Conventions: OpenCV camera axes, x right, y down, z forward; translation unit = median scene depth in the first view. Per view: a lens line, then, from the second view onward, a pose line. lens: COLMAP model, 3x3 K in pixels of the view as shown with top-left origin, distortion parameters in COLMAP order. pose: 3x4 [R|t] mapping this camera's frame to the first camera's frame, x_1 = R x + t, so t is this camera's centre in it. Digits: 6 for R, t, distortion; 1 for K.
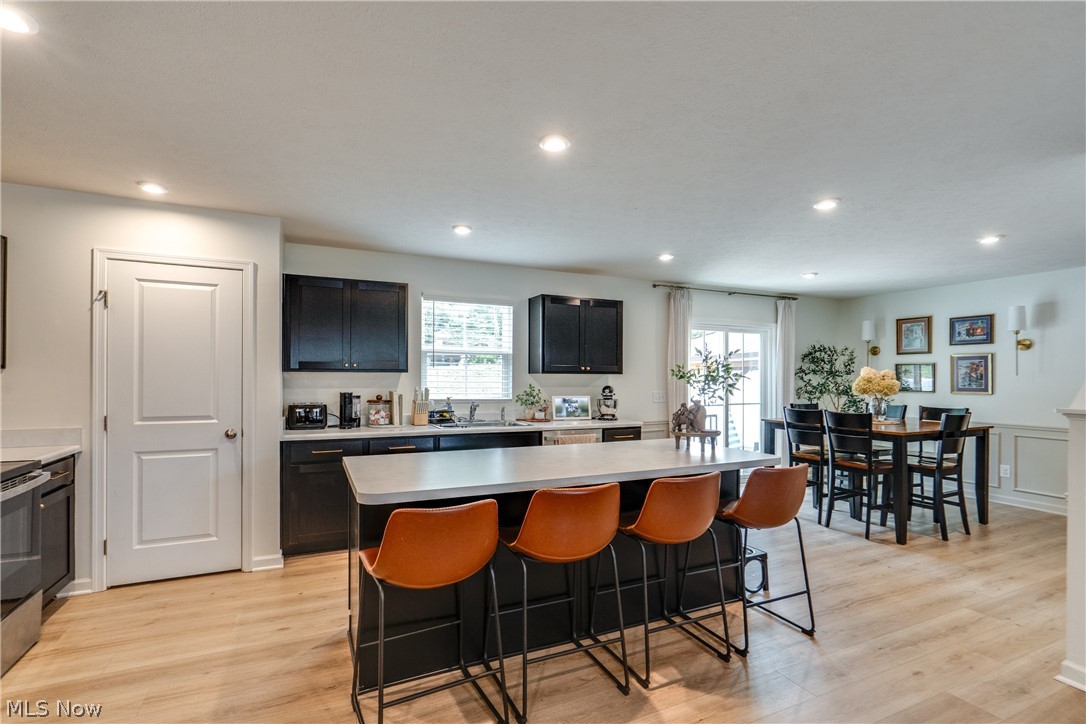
lens RADIAL K [[496.3, 0, 534.8], [0, 496.3, 377.6], [0, 0, 1]] dist [-0.003719, 0.002069]
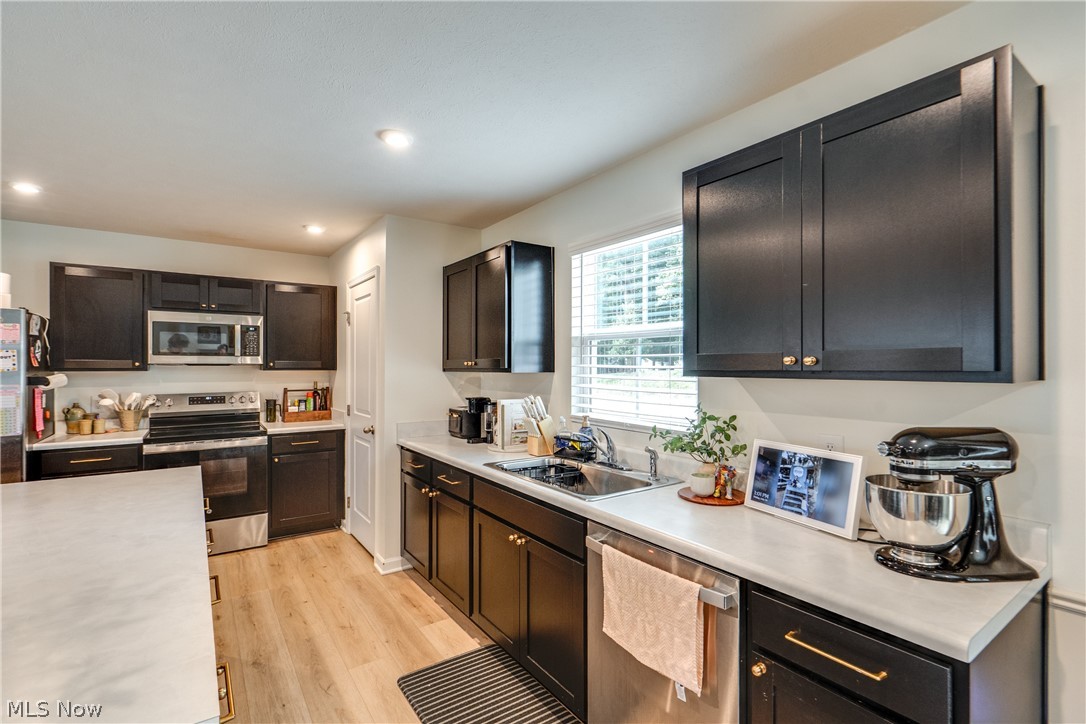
lens RADIAL K [[496.3, 0, 546.0], [0, 496.3, 365.9], [0, 0, 1]] dist [-0.003719, 0.002069]
pose [[0.198822, -0.005379, -0.980021, 0.404907], [0.003493, 0.999982, -0.004780, -0.016189], [0.980029, -0.002473, 0.198837, 0.883718]]
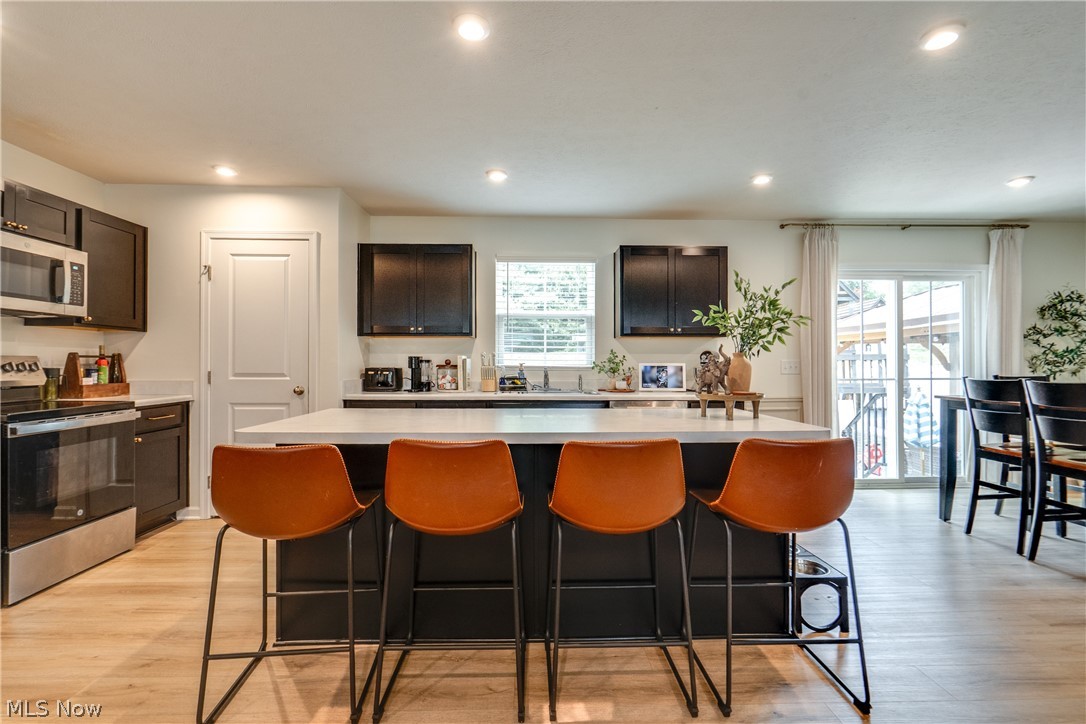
lens RADIAL K [[496.3, 0, 537.5], [0, 496.3, 363.5], [0, 0, 1]] dist [-0.003719, 0.002069]
pose [[0.923441, -0.000423, -0.383741, 0.232932], [0.002575, 0.999984, 0.005093, 0.037183], [0.383732, -0.005691, 0.923427, 0.140525]]
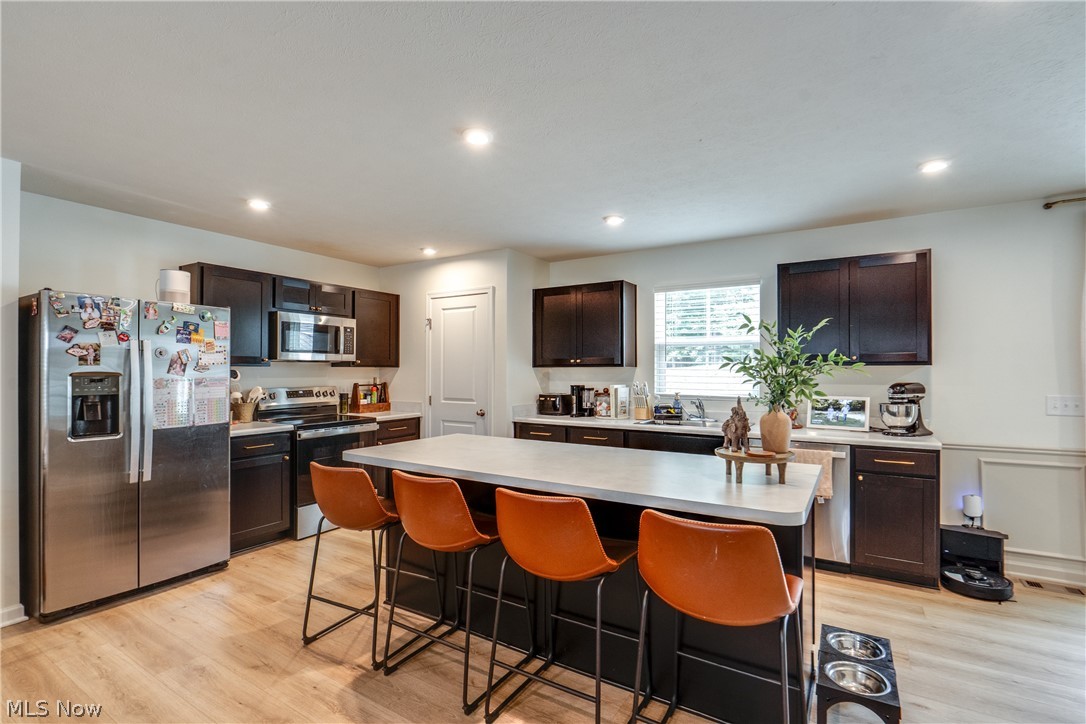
lens RADIAL K [[496.3, 0, 548.1], [0, 496.3, 367.9], [0, 0, 1]] dist [-0.003719, 0.002069]
pose [[0.558240, -0.009133, -0.829629, 0.497356], [0.005862, 0.999958, -0.007063, -0.001925], [0.829659, -0.000921, 0.558270, 0.289925]]
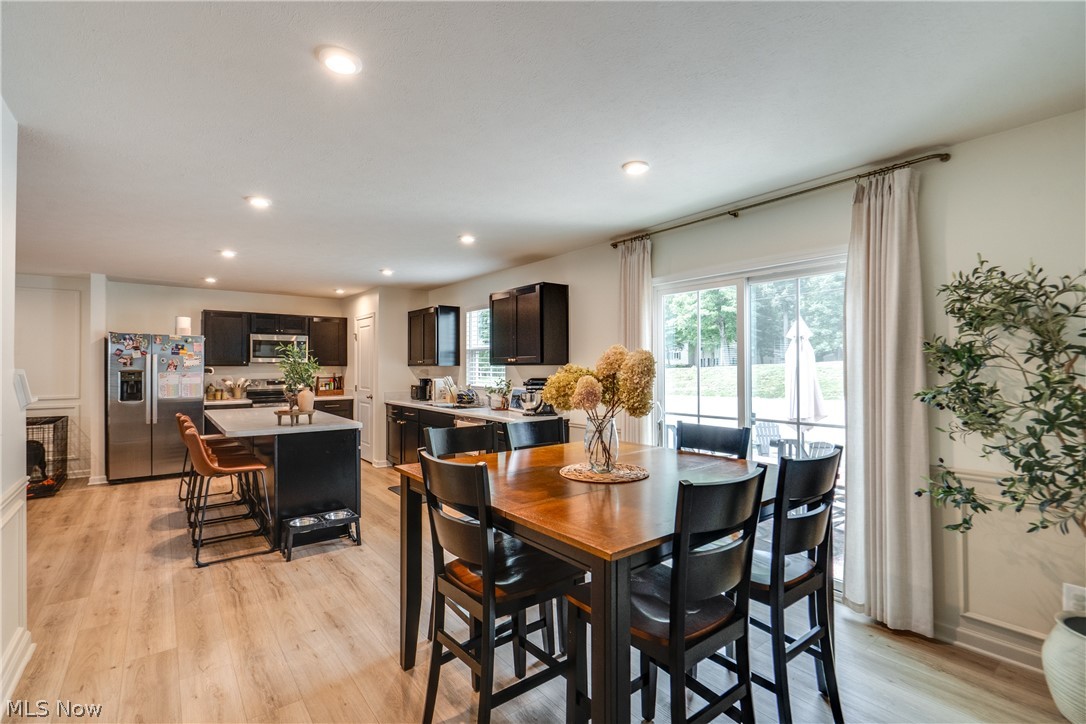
lens RADIAL K [[489.3, 0, 543.7], [0, 489.3, 362.1], [0, 0, 1]] dist [0.000059, -0.000681]
pose [[0.243920, -0.013124, -0.969707, 1.198926], [0.005886, 0.999910, -0.012053, -0.003028], [0.969778, -0.002768, 0.243975, 0.919269]]
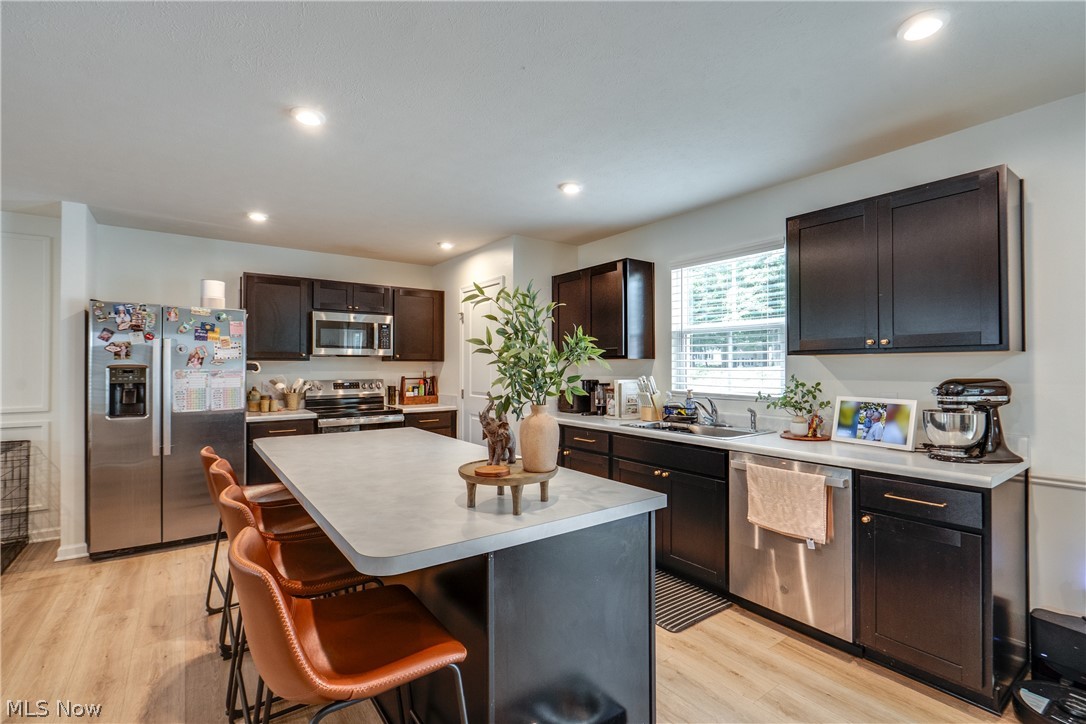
lens RADIAL K [[496.3, 0, 547.4], [0, 496.3, 360.3], [0, 0, 1]] dist [-0.003719, 0.002069]
pose [[0.209814, -0.017245, -0.977589, 0.564615], [0.006303, 0.999848, -0.016285, 0.005406], [0.977721, -0.002744, 0.209891, 0.652150]]
